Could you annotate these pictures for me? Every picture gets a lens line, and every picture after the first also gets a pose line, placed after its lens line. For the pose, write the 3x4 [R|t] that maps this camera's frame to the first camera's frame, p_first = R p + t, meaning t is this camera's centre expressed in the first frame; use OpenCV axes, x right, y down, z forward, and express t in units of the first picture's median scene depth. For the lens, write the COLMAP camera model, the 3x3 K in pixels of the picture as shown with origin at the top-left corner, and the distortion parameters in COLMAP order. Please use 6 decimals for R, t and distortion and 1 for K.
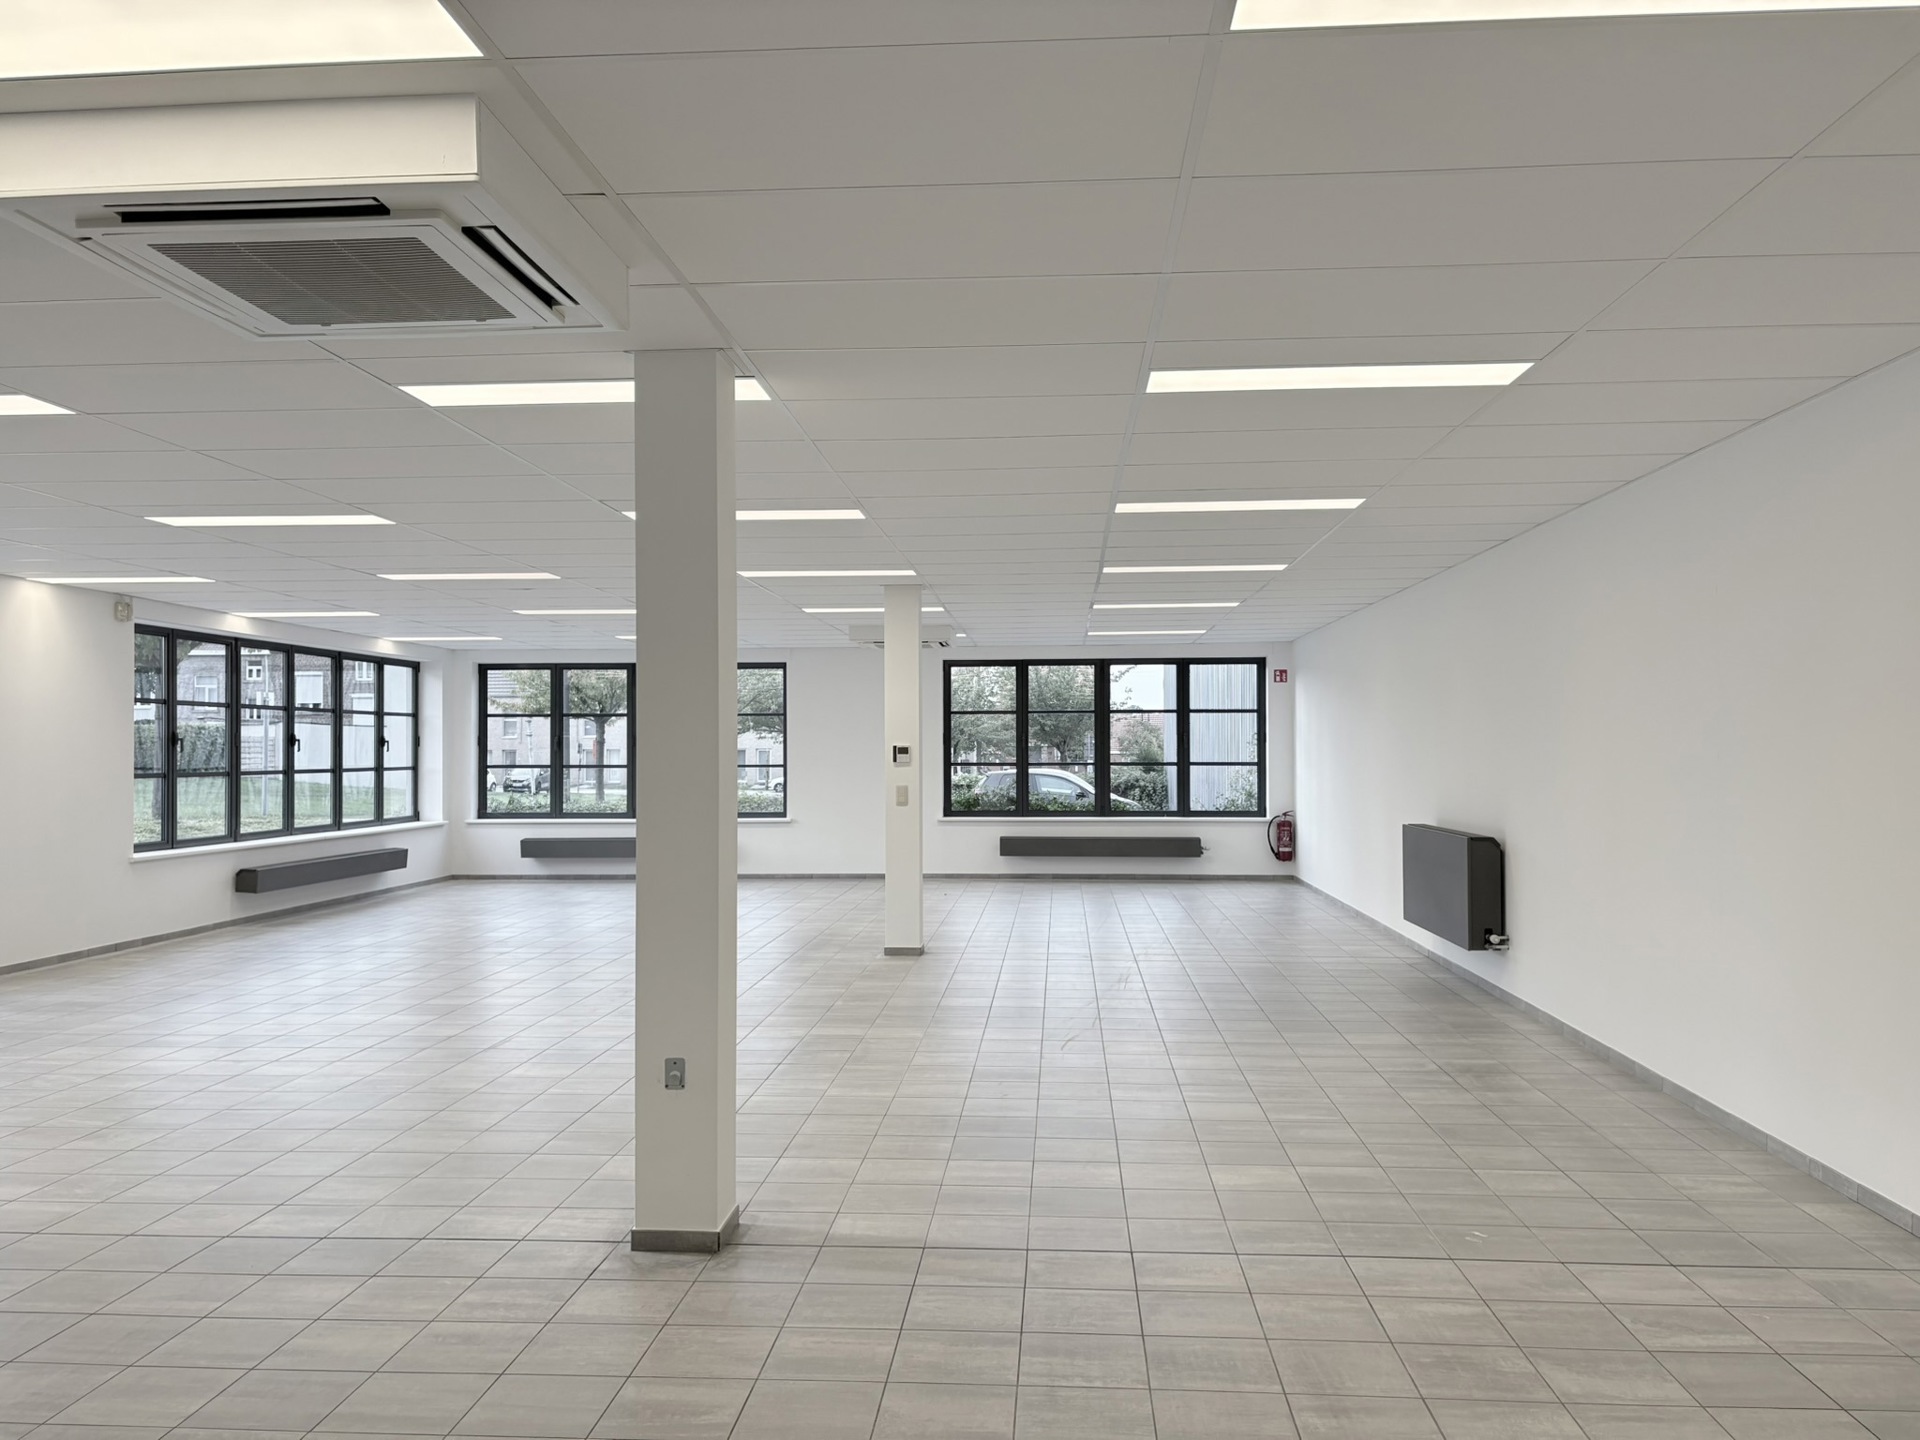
lens RADIAL K [[1469.6, 0, 962.2], [0, 1469.6, 733.8], [0, 0, 1]] dist [0.058191, -0.048308]
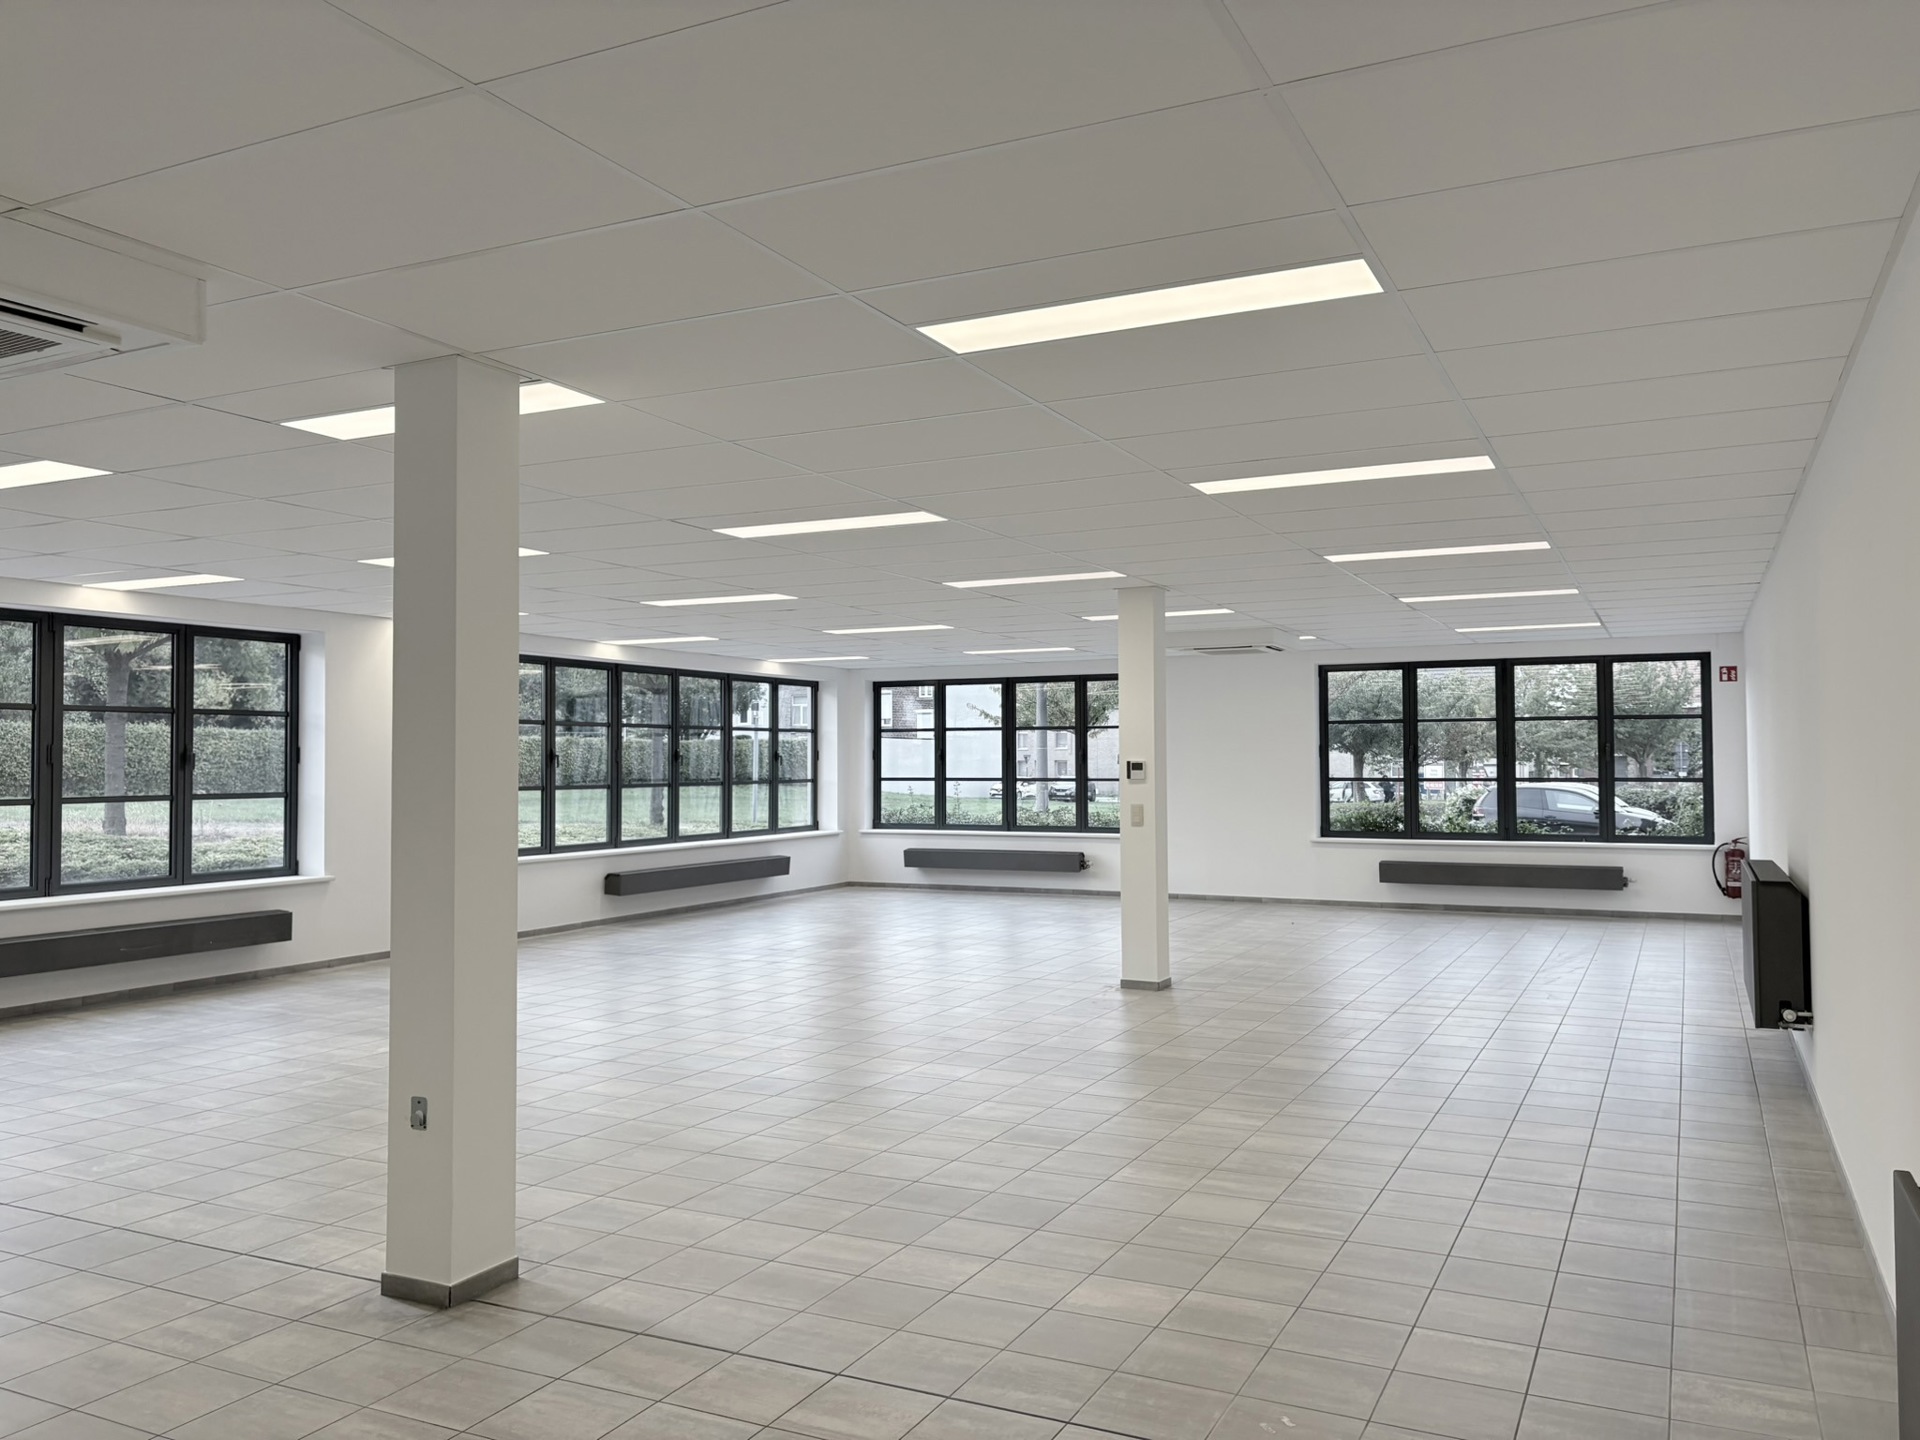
lens RADIAL K [[1469.6, 0, 948.3], [0, 1469.6, 713.2], [0, 0, 1]] dist [0.058191, -0.048308]
pose [[0.924833, -0.014379, -0.380102, 0.201901], [0.006460, 0.999735, -0.022103, -0.002370], [0.380319, 0.017986, 0.924681, 0.097158]]
